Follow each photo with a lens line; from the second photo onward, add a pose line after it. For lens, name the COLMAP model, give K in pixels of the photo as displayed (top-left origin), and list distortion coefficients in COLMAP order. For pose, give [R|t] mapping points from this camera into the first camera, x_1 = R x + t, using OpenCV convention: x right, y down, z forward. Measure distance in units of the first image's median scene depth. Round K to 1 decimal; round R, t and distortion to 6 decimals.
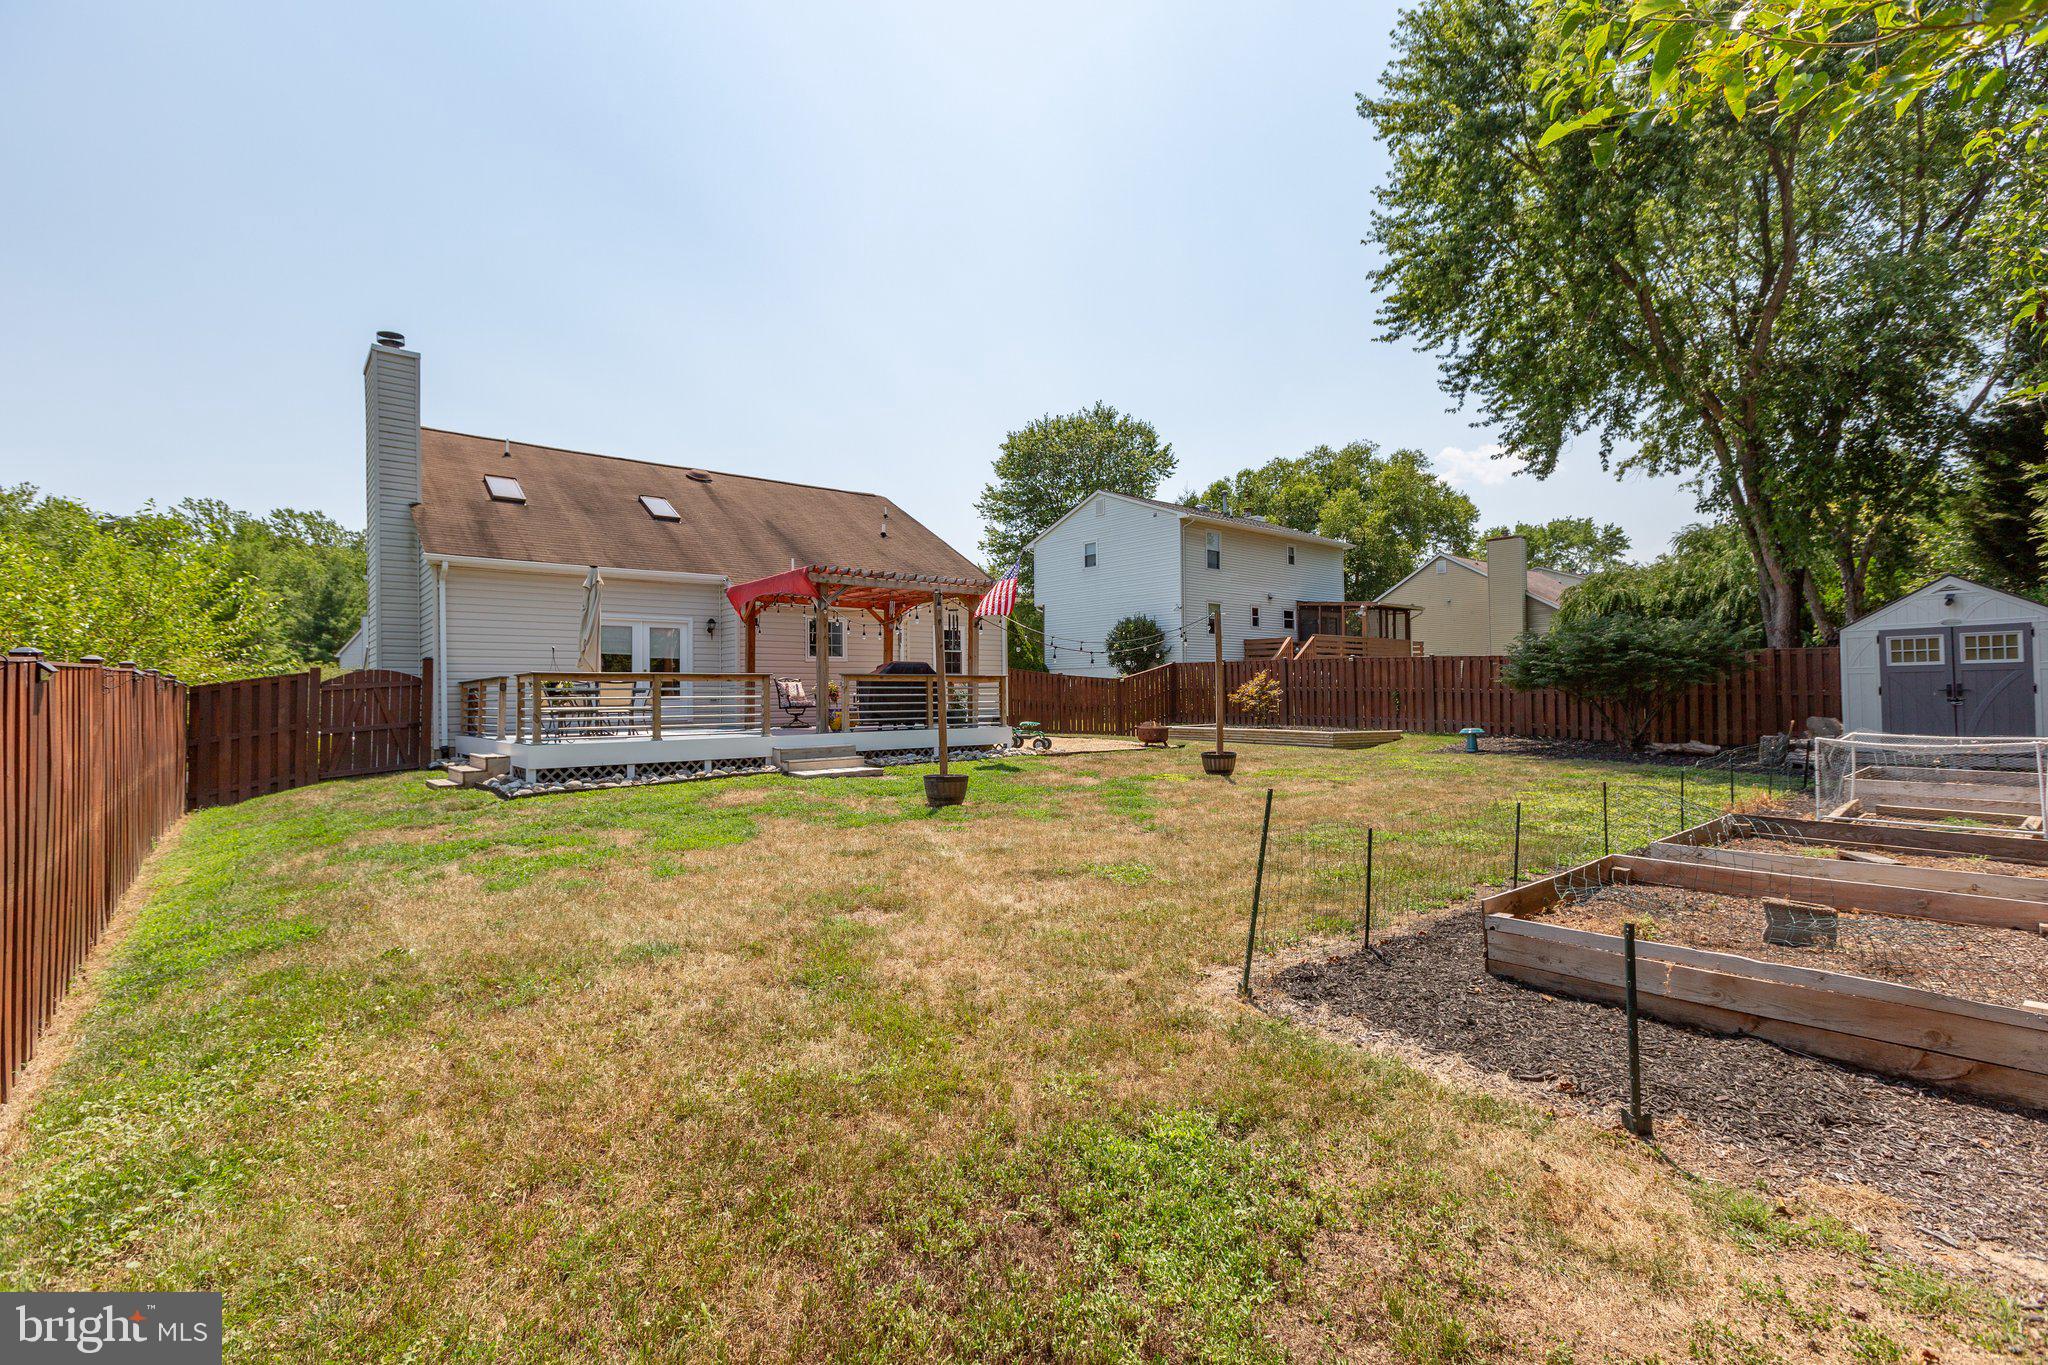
lens RADIAL K [[902.1, 0, 1024.9], [0, 902.1, 699.0], [0, 0, 1]] dist [0.000280, -0.000175]
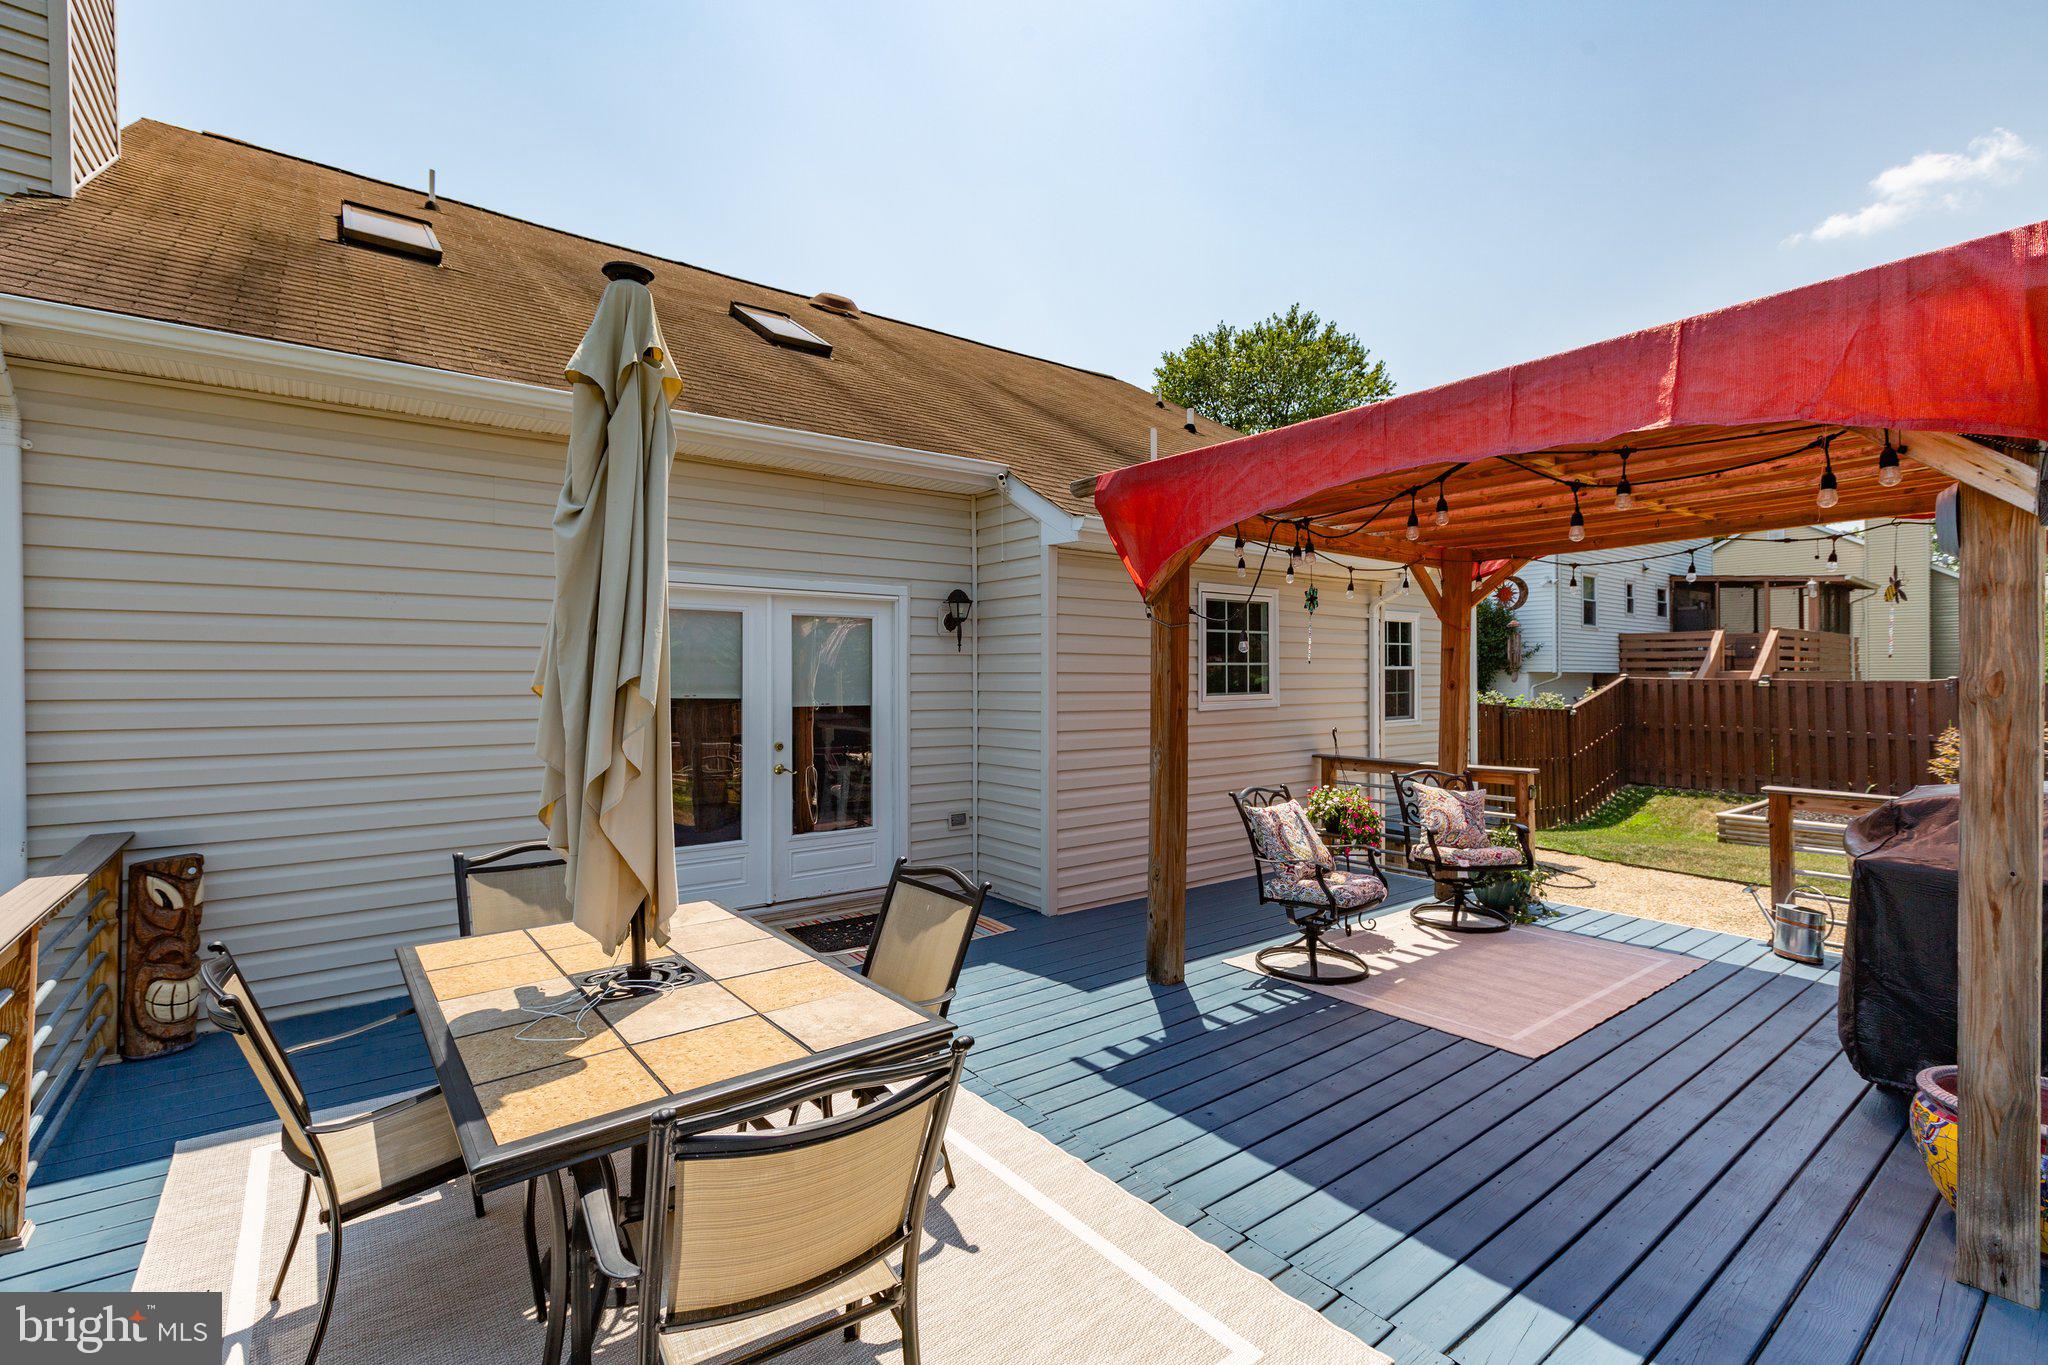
lens RADIAL K [[923.3, 0, 1024.0], [0, 923.3, 682.5], [0, 0, 1]] dist [-0.000428, -0.000285]
pose [[0.999361, 0.011542, -0.033825, -0.222464], [-0.011440, 0.999929, 0.003210, -0.039211], [0.033860, -0.002821, 0.999423, 0.464213]]
